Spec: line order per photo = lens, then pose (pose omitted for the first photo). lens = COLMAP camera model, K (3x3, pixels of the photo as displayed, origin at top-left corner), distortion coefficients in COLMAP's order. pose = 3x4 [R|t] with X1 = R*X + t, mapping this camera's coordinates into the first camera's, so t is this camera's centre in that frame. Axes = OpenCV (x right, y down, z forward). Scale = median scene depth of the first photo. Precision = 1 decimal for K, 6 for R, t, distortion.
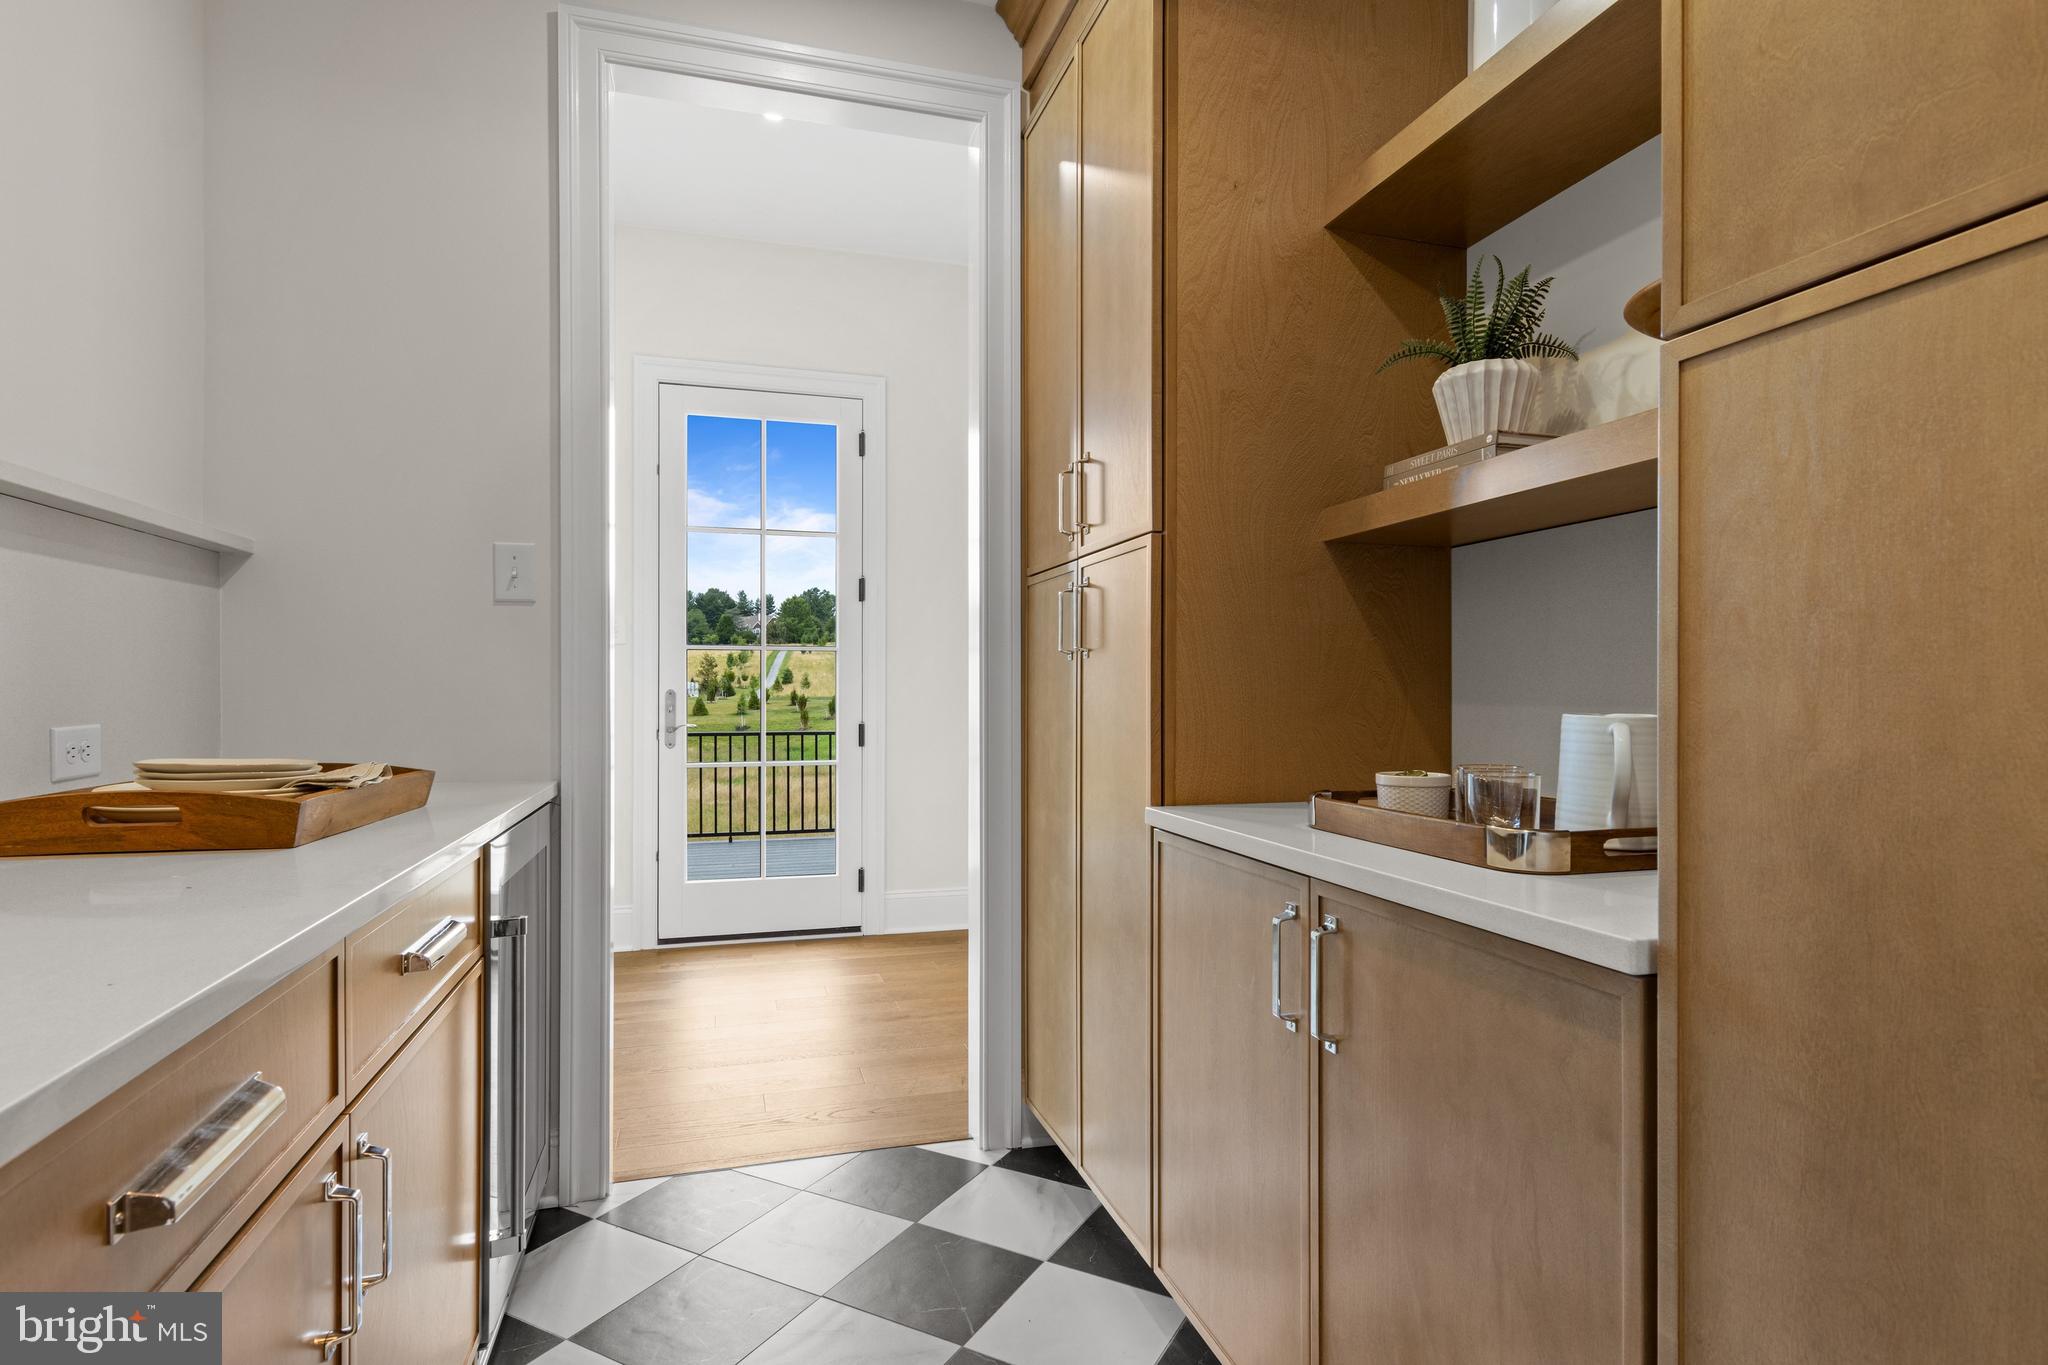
lens RADIAL K [[1043.8, 0, 1023.8], [0, 1043.8, 685.8], [0, 0, 1]] dist [0.013631, -0.005471]
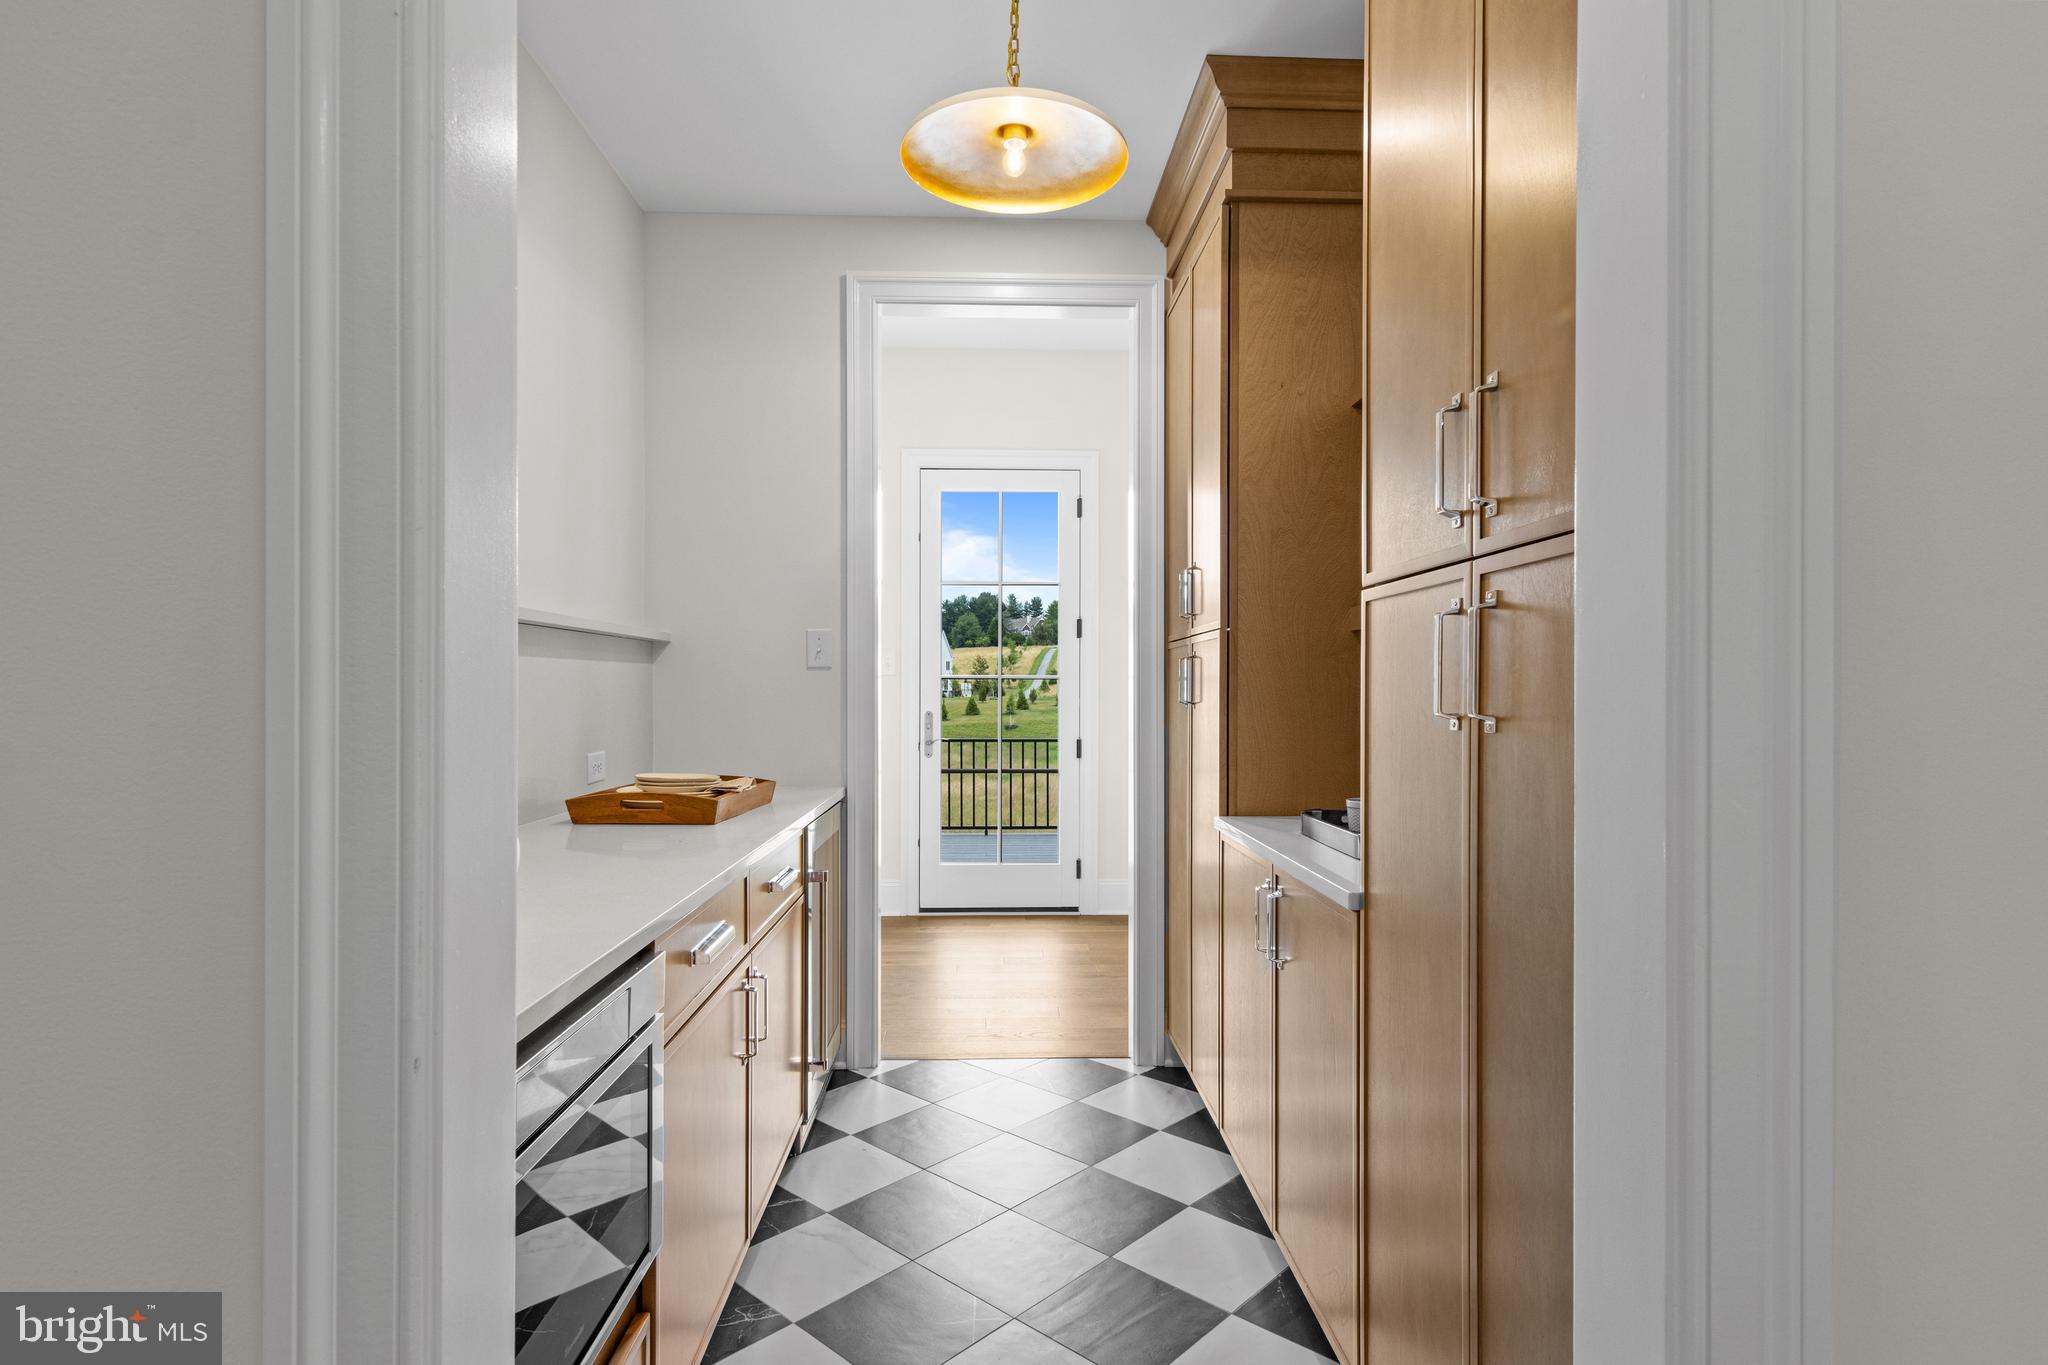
lens RADIAL K [[1043.8, 0, 1026.3], [0, 1043.8, 685.9], [0, 0, 1]] dist [0.013631, -0.005471]
pose [[0.969059, -0.000347, -0.246829, 0.176606], [0.000352, 1.000000, -0.000024, -0.054007], [0.246829, -0.000064, 0.969059, -0.389250]]
